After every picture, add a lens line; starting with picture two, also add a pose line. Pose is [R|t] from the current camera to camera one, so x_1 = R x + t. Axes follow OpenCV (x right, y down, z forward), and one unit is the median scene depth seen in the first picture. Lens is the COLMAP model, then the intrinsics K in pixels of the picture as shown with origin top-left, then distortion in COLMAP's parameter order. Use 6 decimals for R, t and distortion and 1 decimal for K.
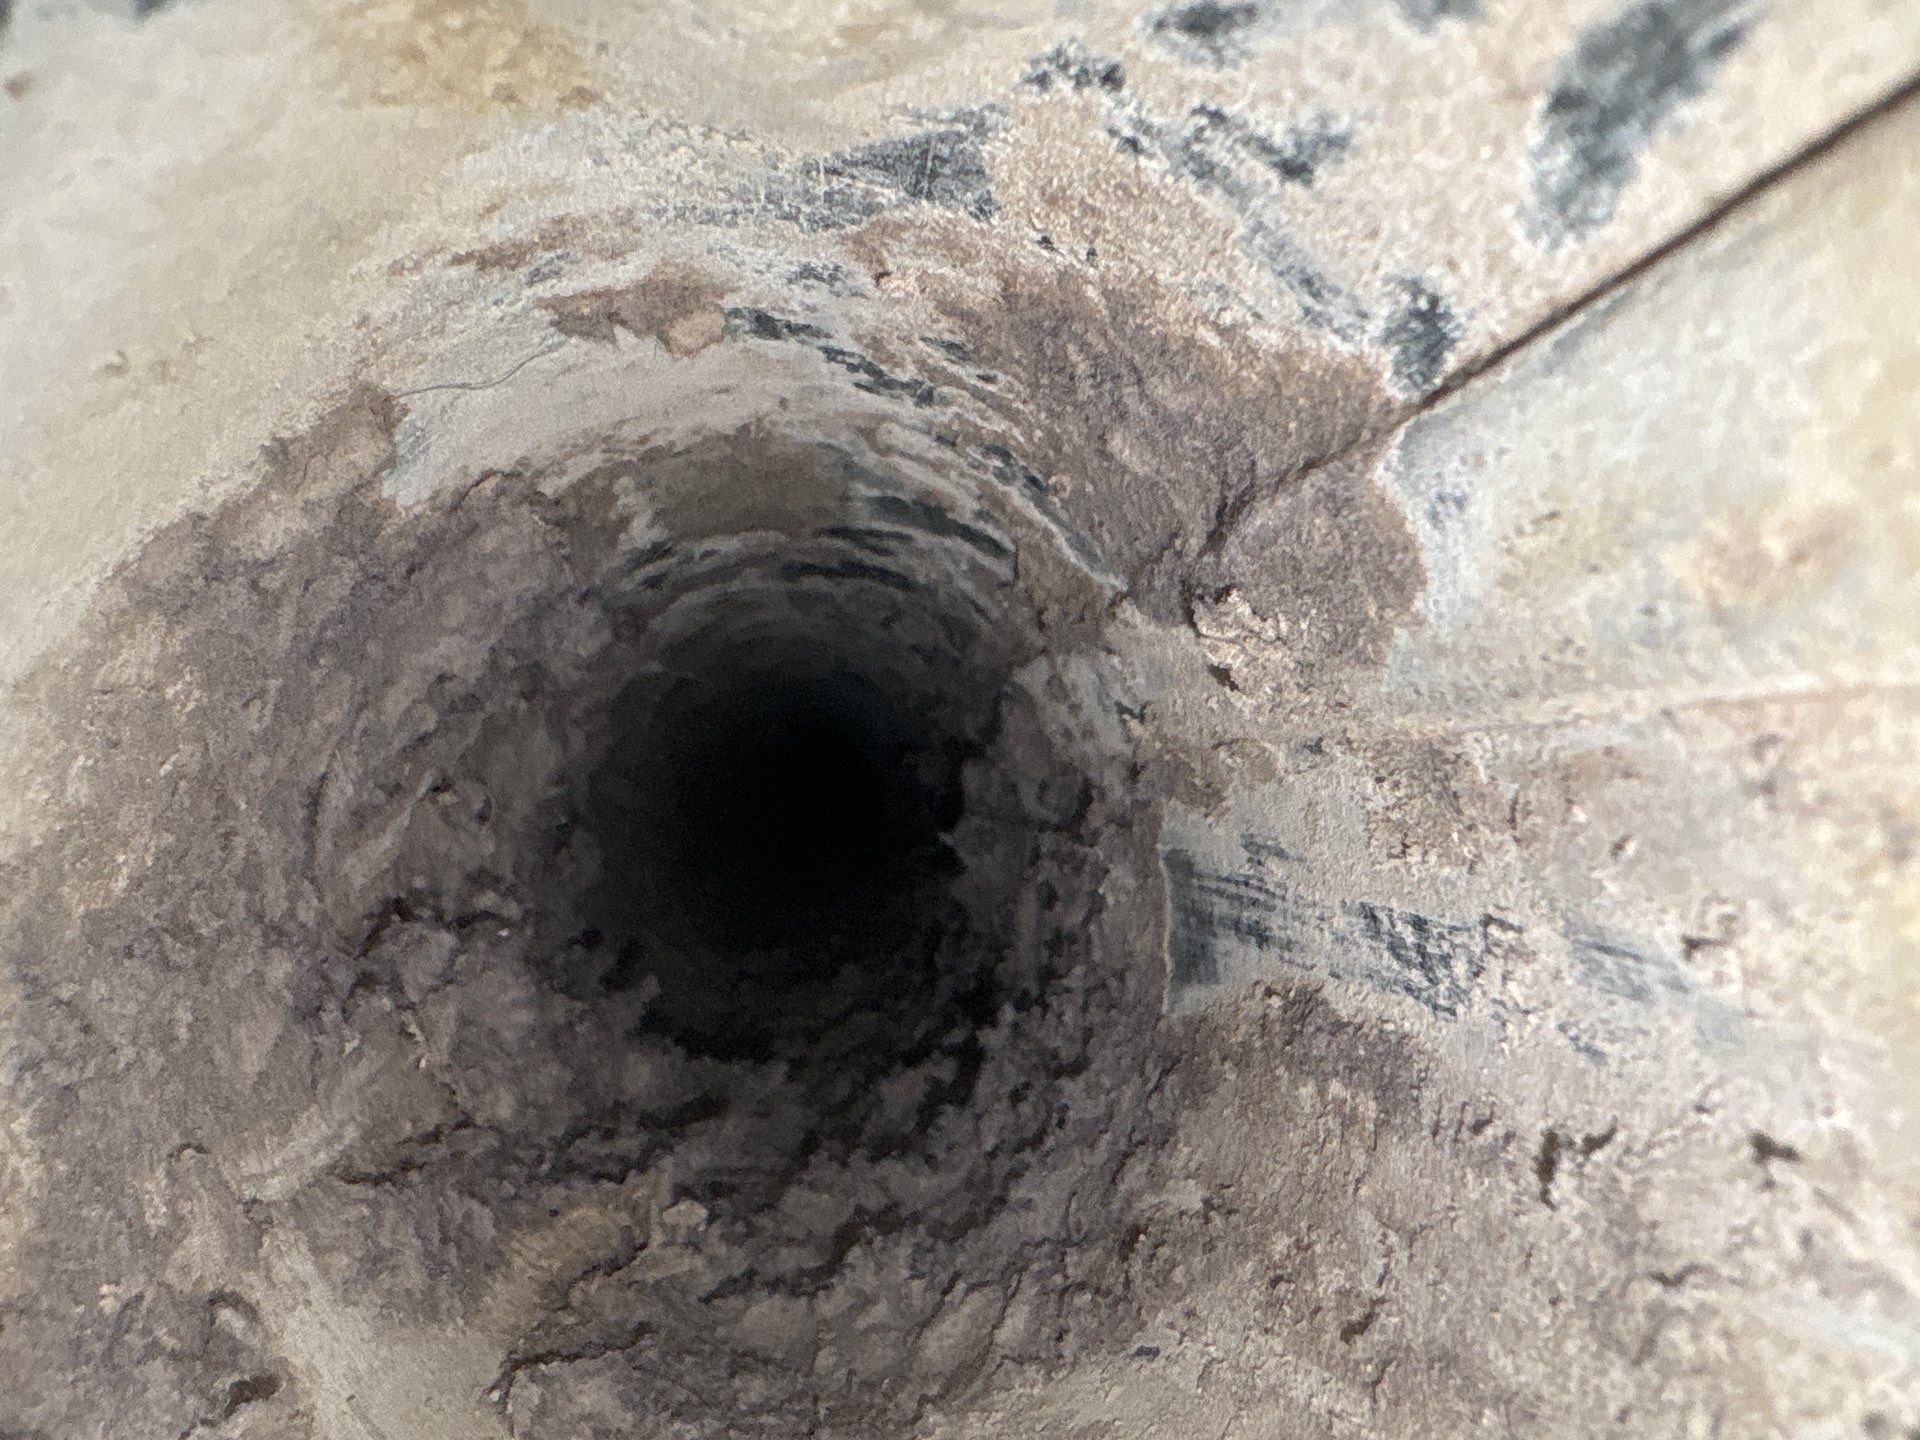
lens RADIAL K [[1663.6, 0, 960.0], [0, 1663.6, 720.0], [0, 0, 1]] dist [-0.003254, -0.003693]
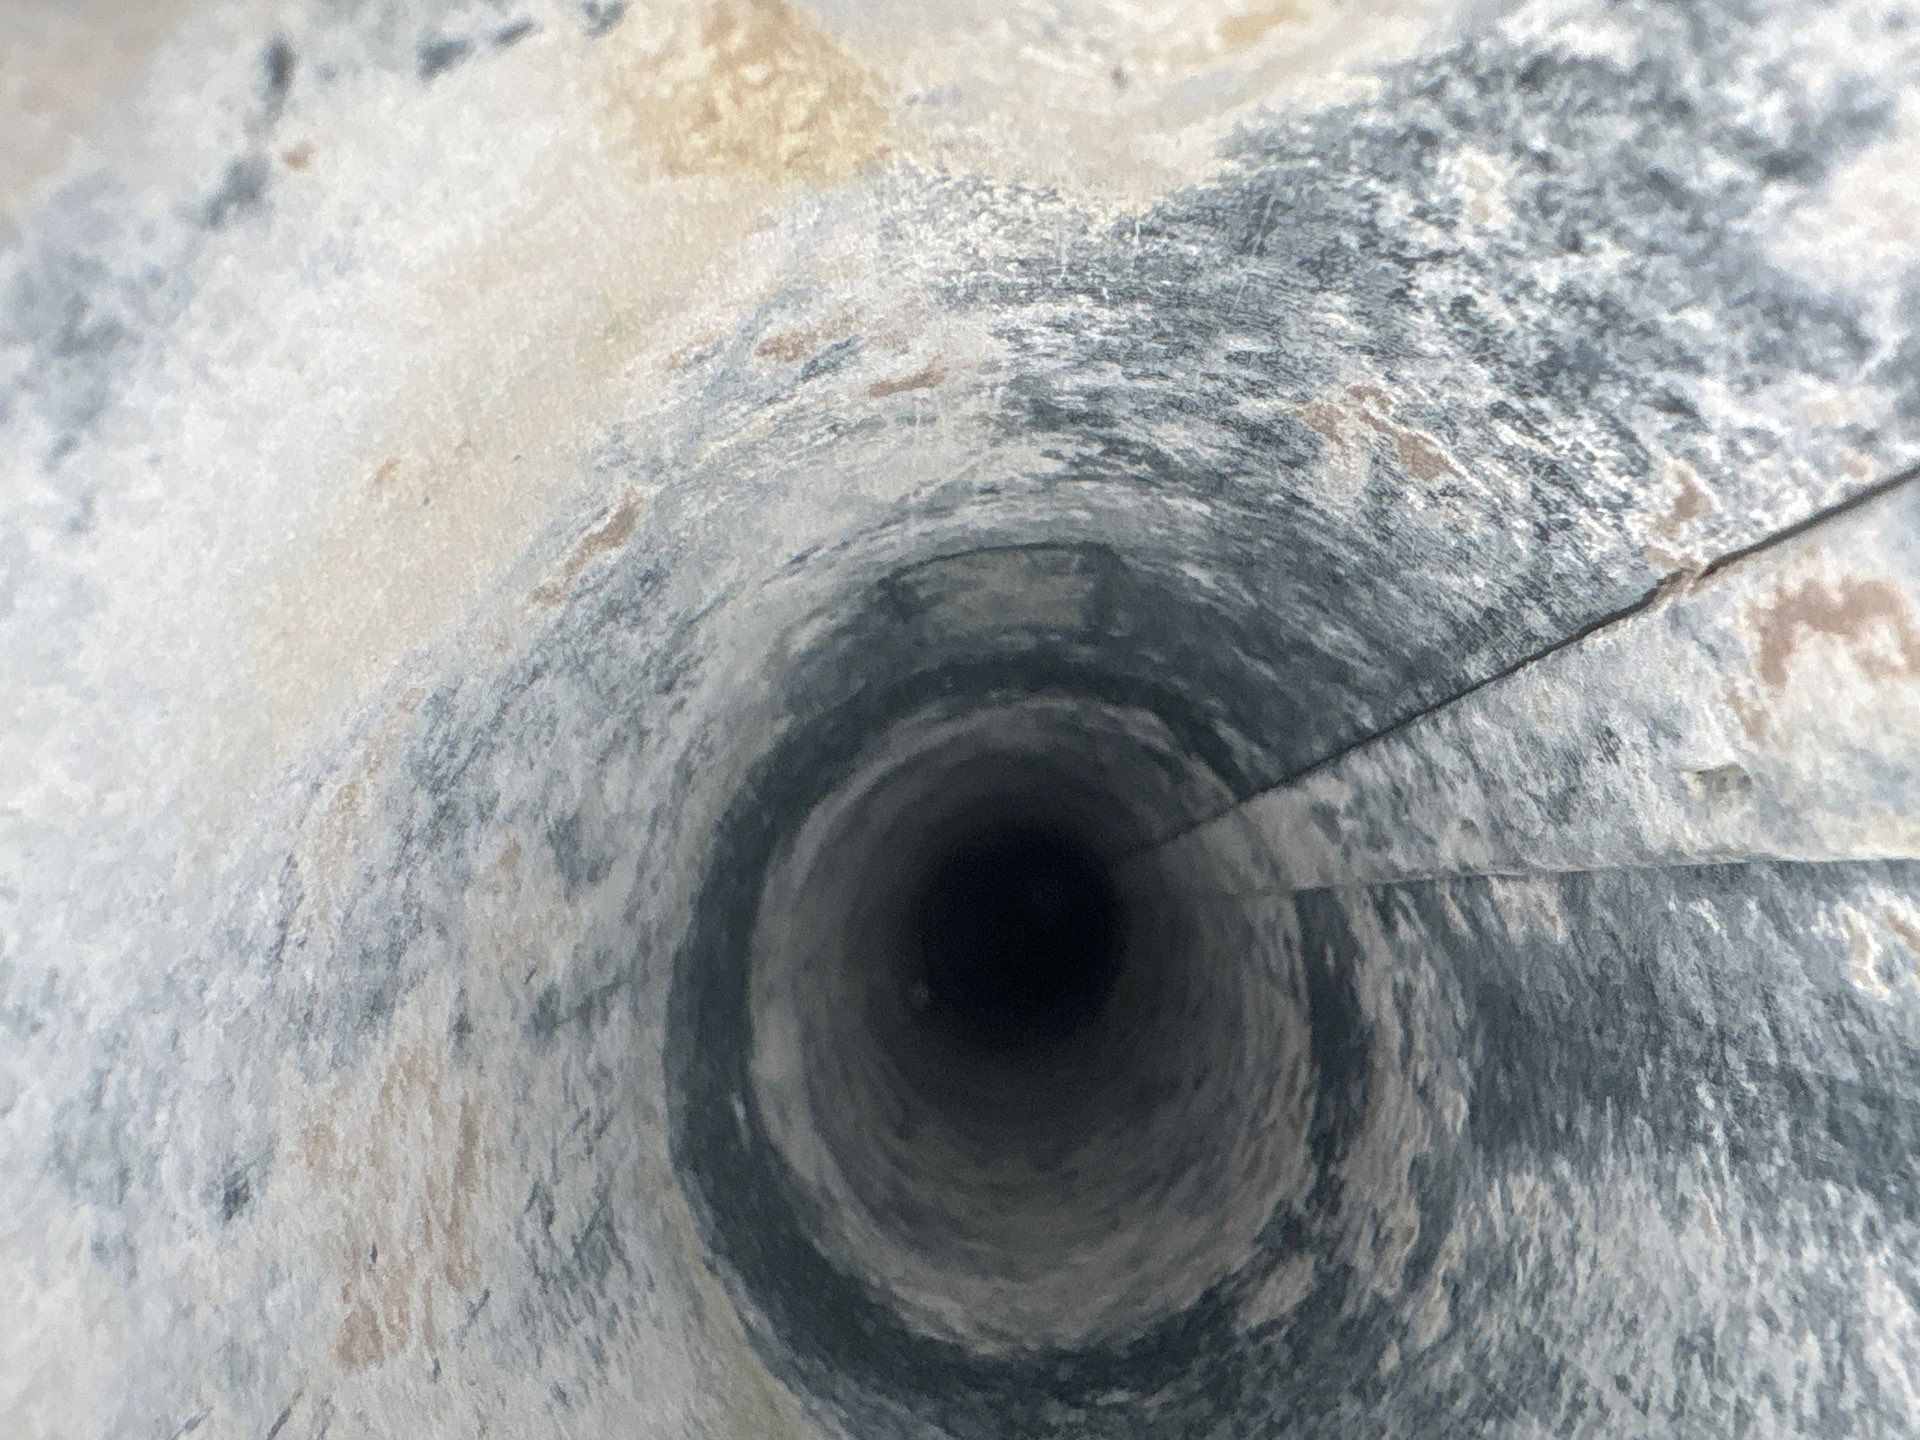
lens RADIAL K [[1663.6, 0, 960.0], [0, 1663.6, 720.0], [0, 0, 1]] dist [-0.003254, -0.003693]
pose [[0.991227, -0.014497, -0.131373, -0.065448], [0.005931, 0.997844, -0.065360, -0.008679], [0.132037, 0.064008, 0.989176, 0.117717]]
